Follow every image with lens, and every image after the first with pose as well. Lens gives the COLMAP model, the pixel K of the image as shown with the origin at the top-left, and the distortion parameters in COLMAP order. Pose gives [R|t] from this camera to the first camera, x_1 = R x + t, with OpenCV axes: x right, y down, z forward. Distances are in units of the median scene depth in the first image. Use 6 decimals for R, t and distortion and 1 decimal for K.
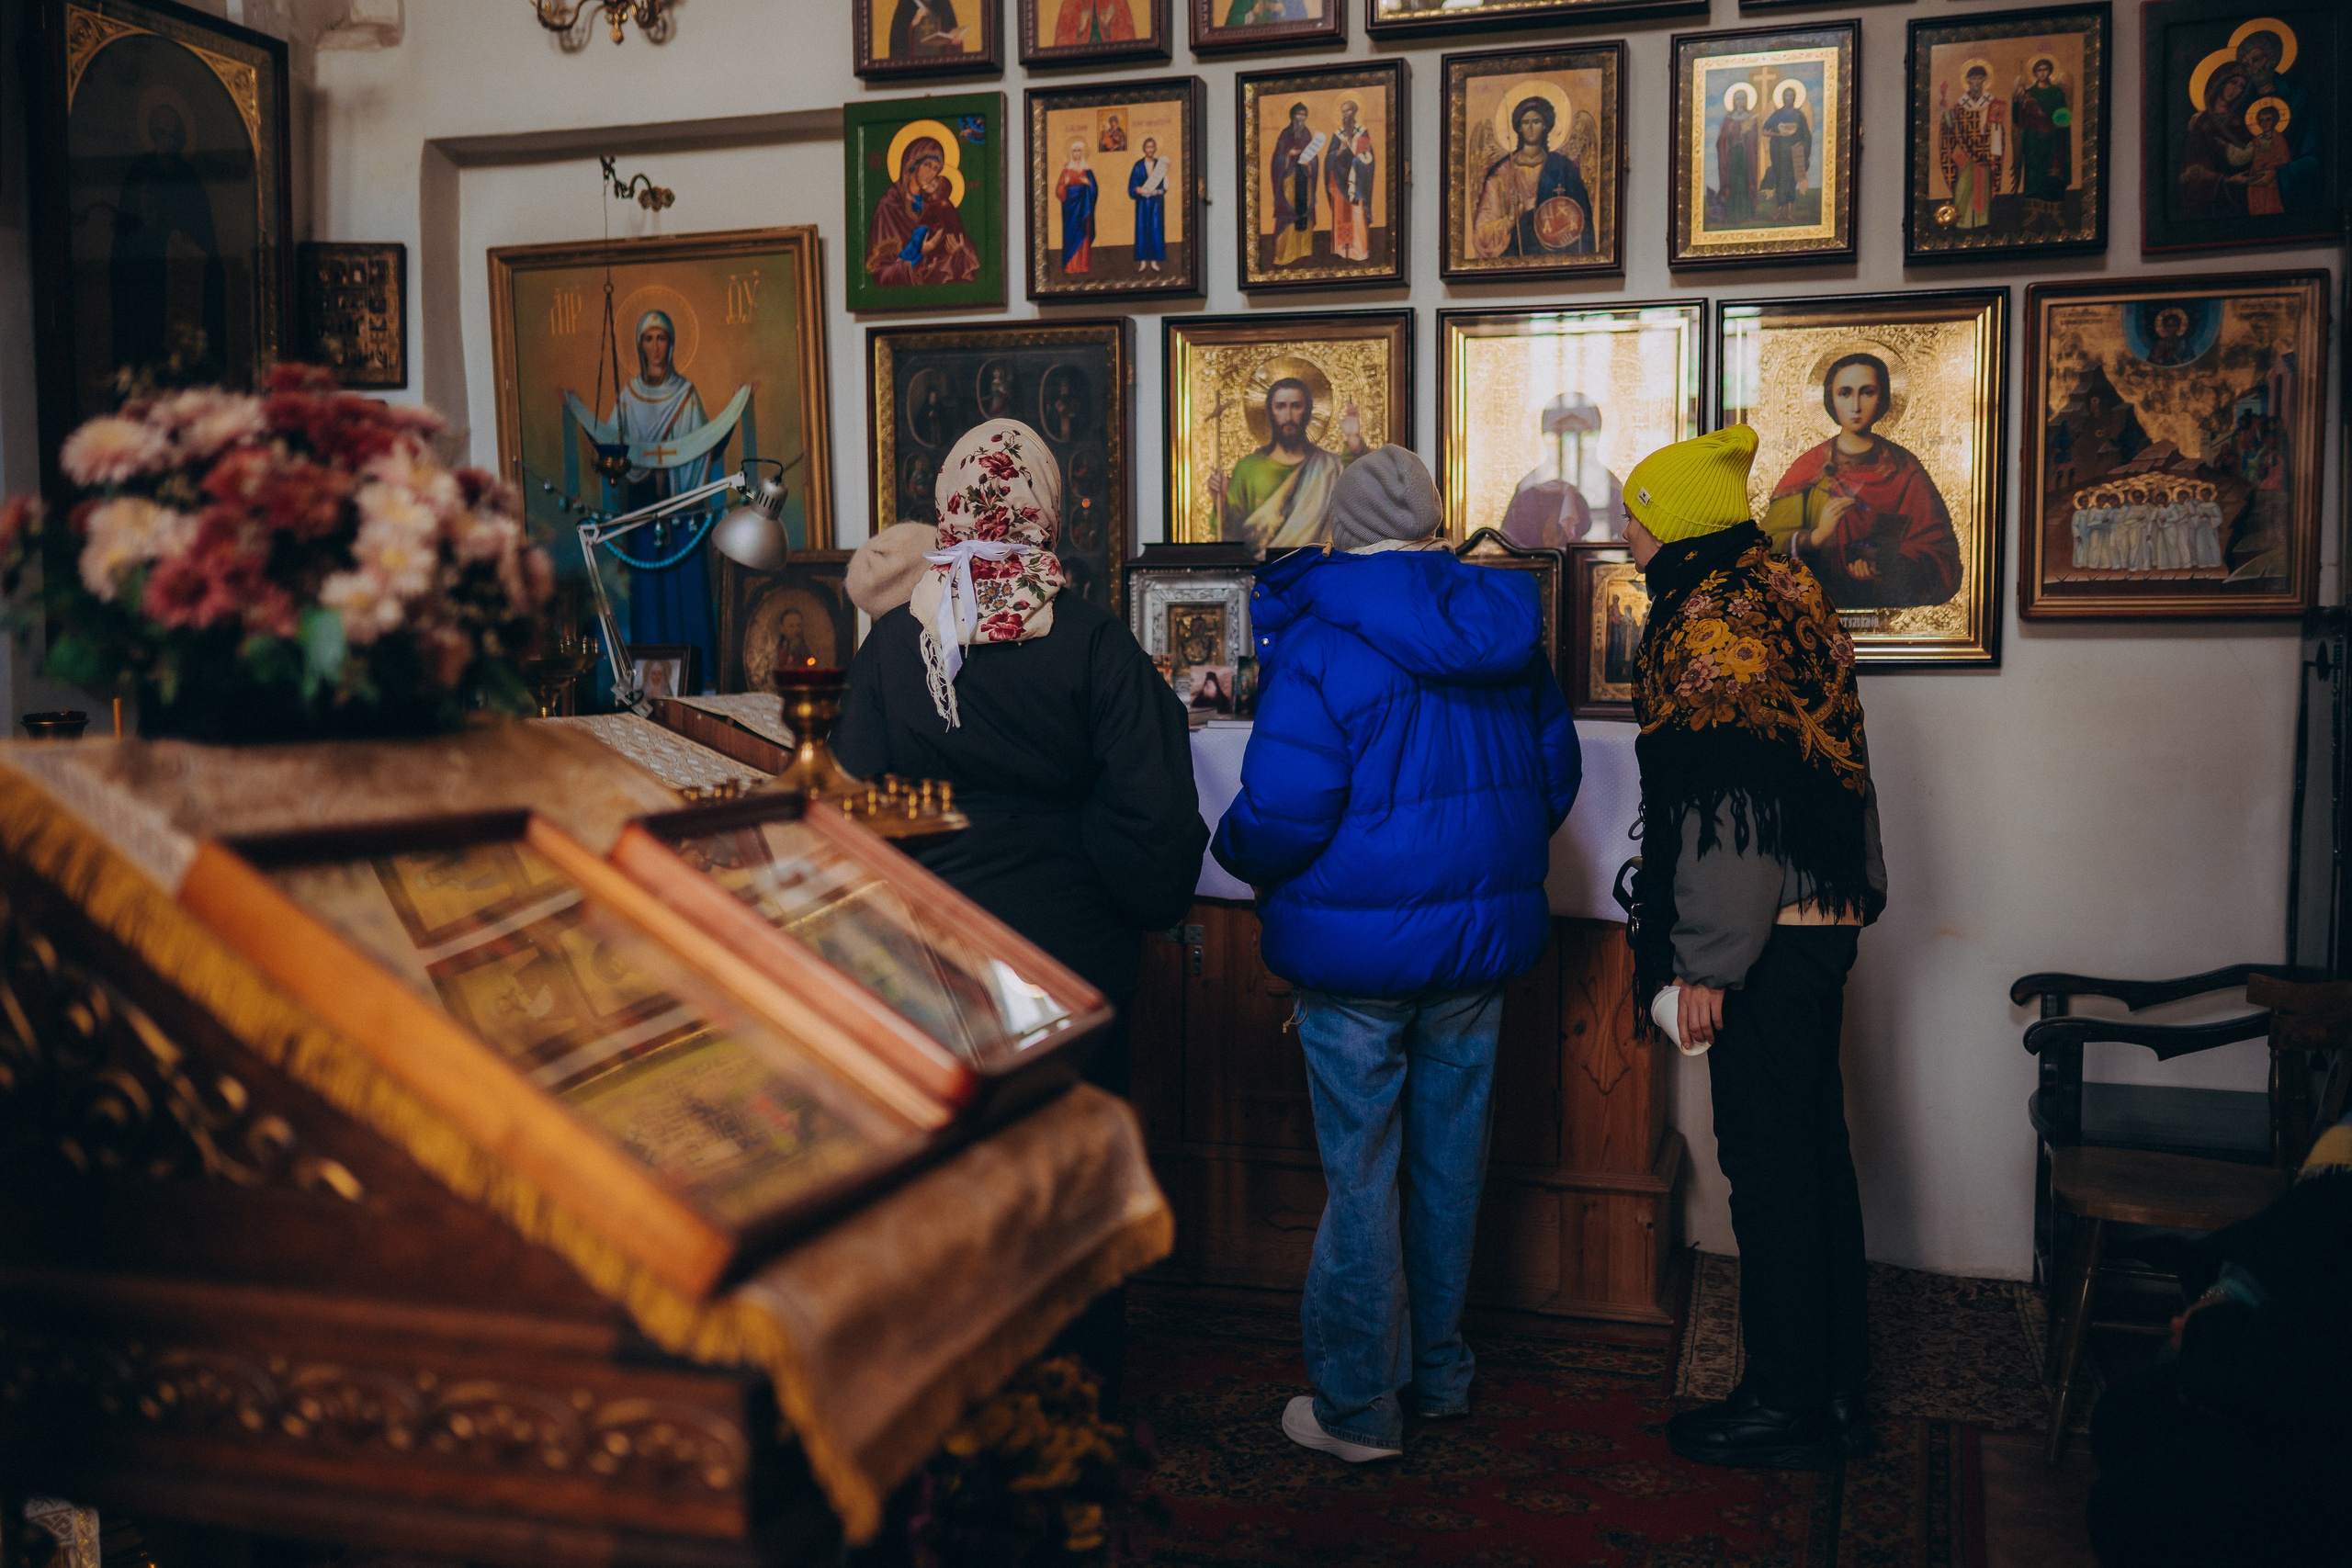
lens RADIAL K [[2388.4, 0, 1176.0], [0, 2388.4, 784.0], [0, 0, 1]] dist [0.059131, -0.004642]
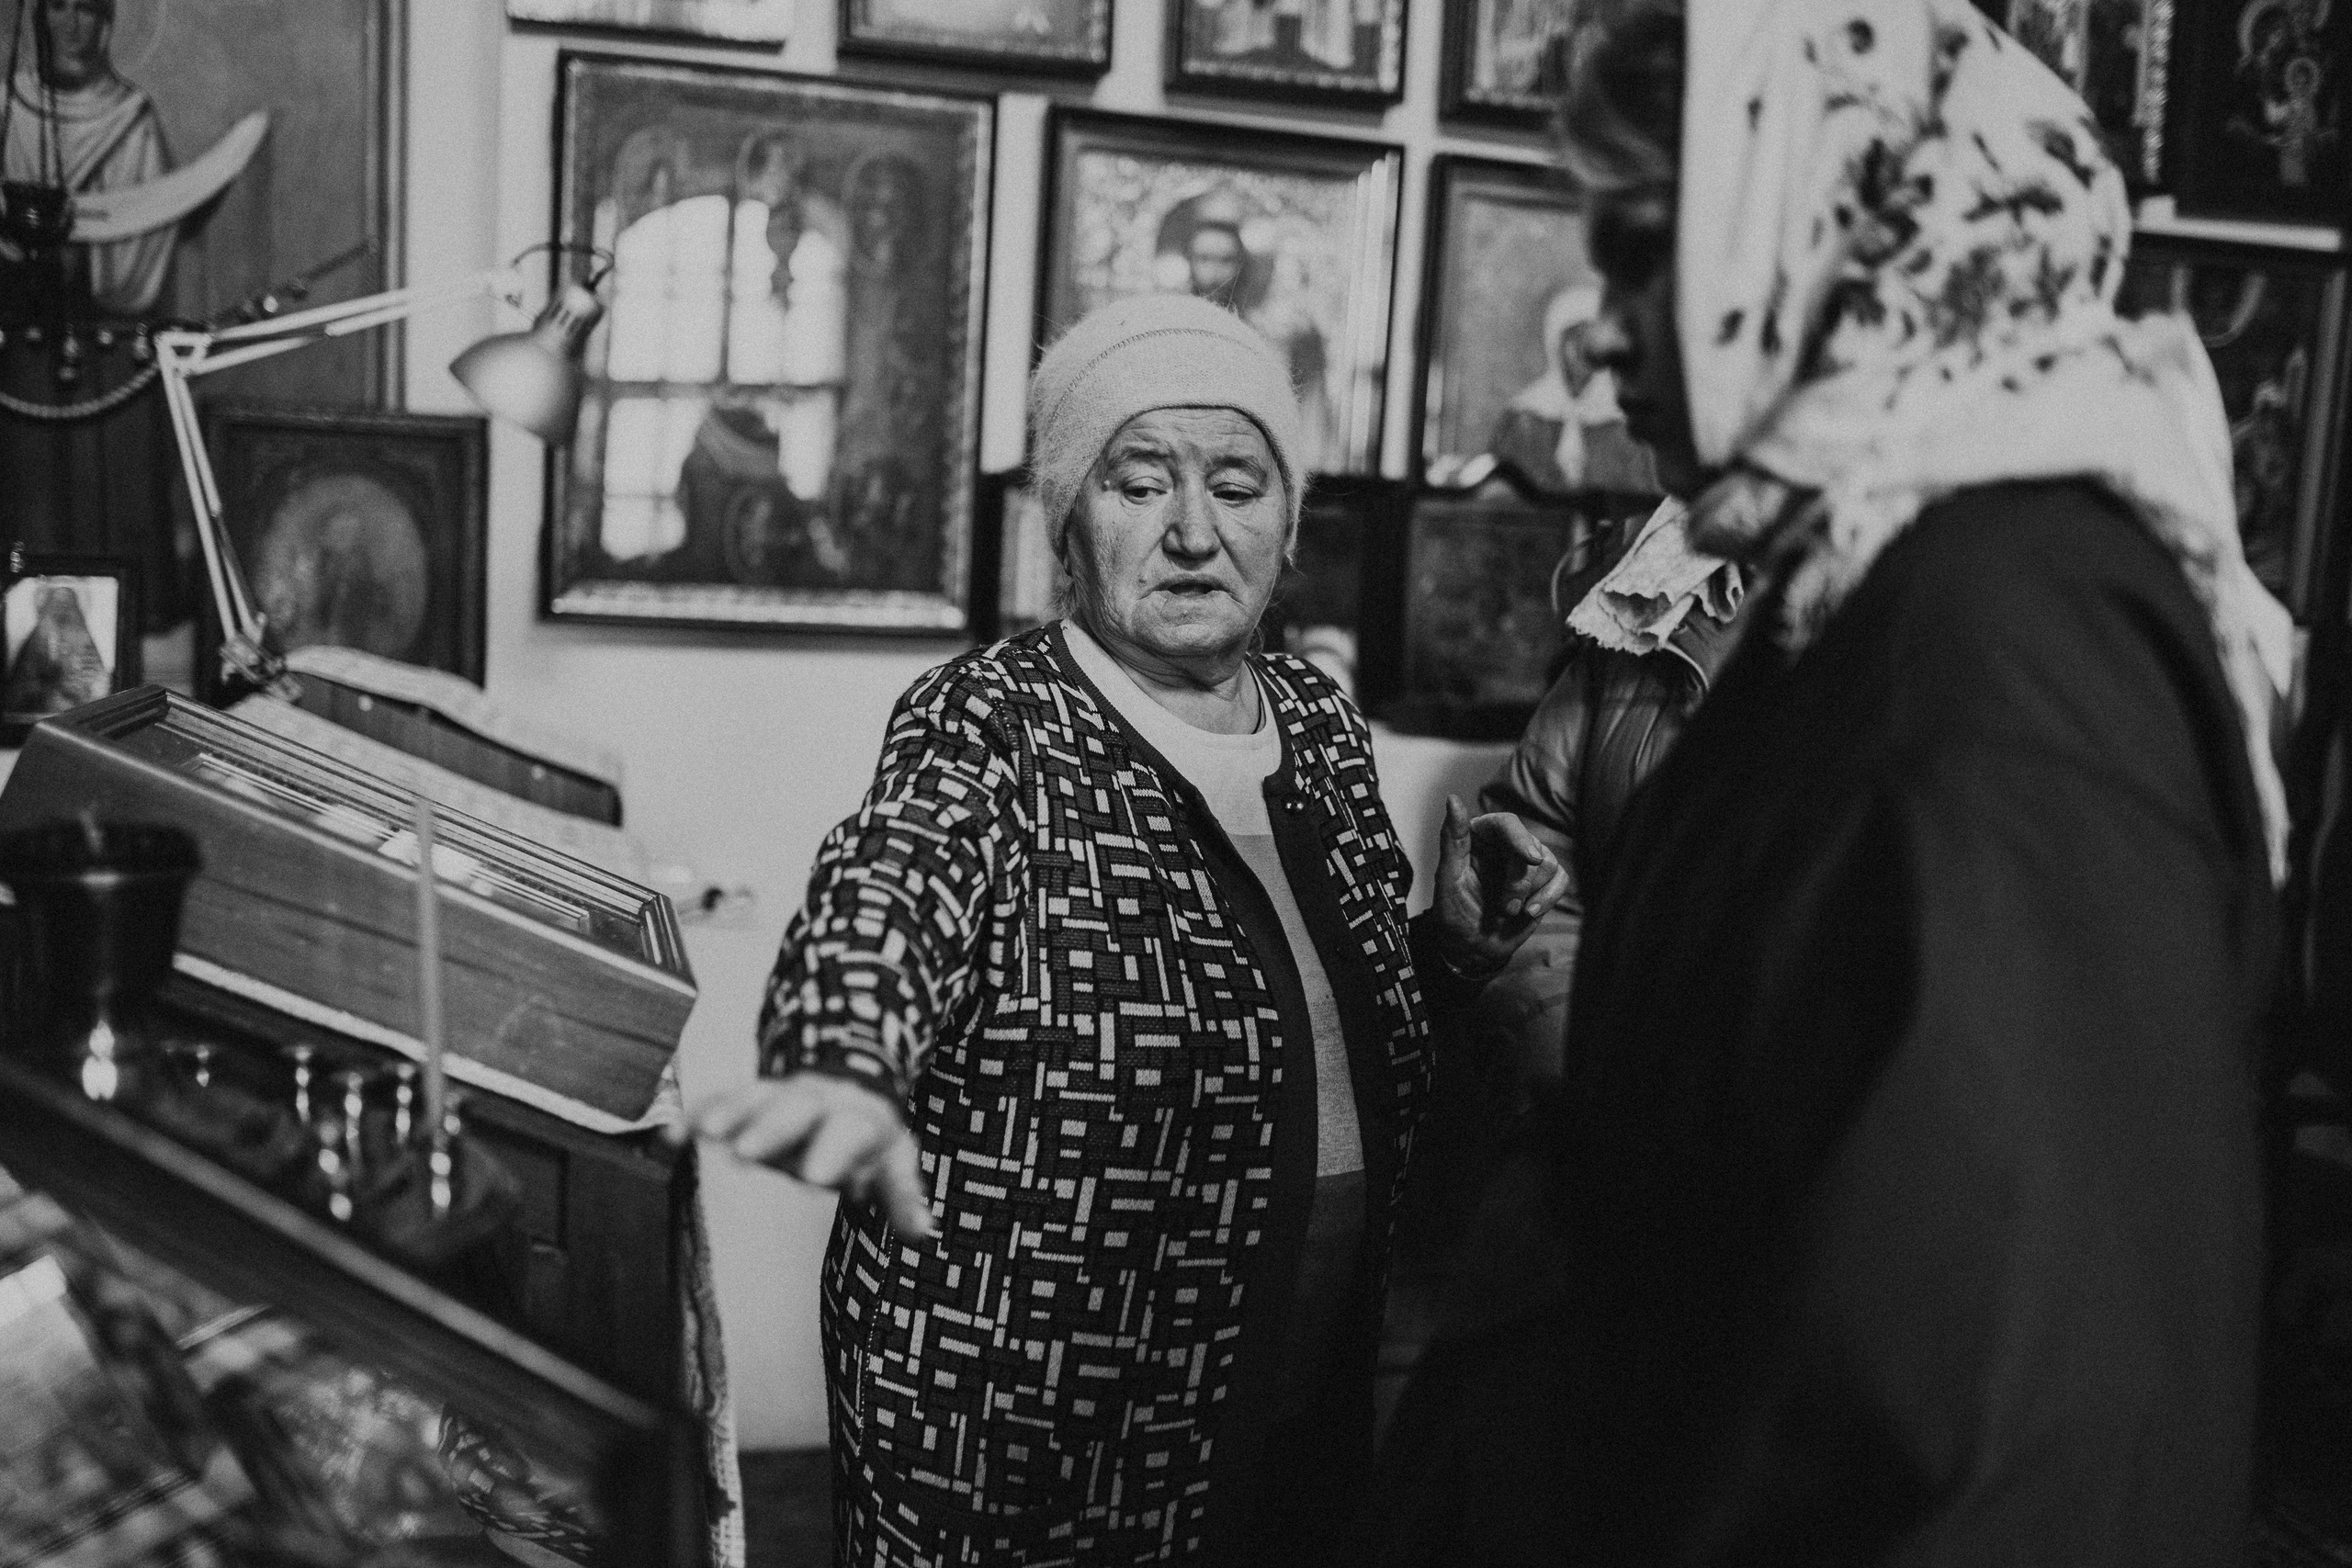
lens RADIAL K [[2327.4, 0, 1173.8], [0, 2327.4, 793.2], [0, 0, 1]] dist [-0.013908, -0.003354]
pose [[0.833582, -0.008171, 0.552335, -0.336467], [-0.017411, 0.999005, 0.041056, -0.032156], [-0.552121, -0.043840, 0.832611, 0.444338]]
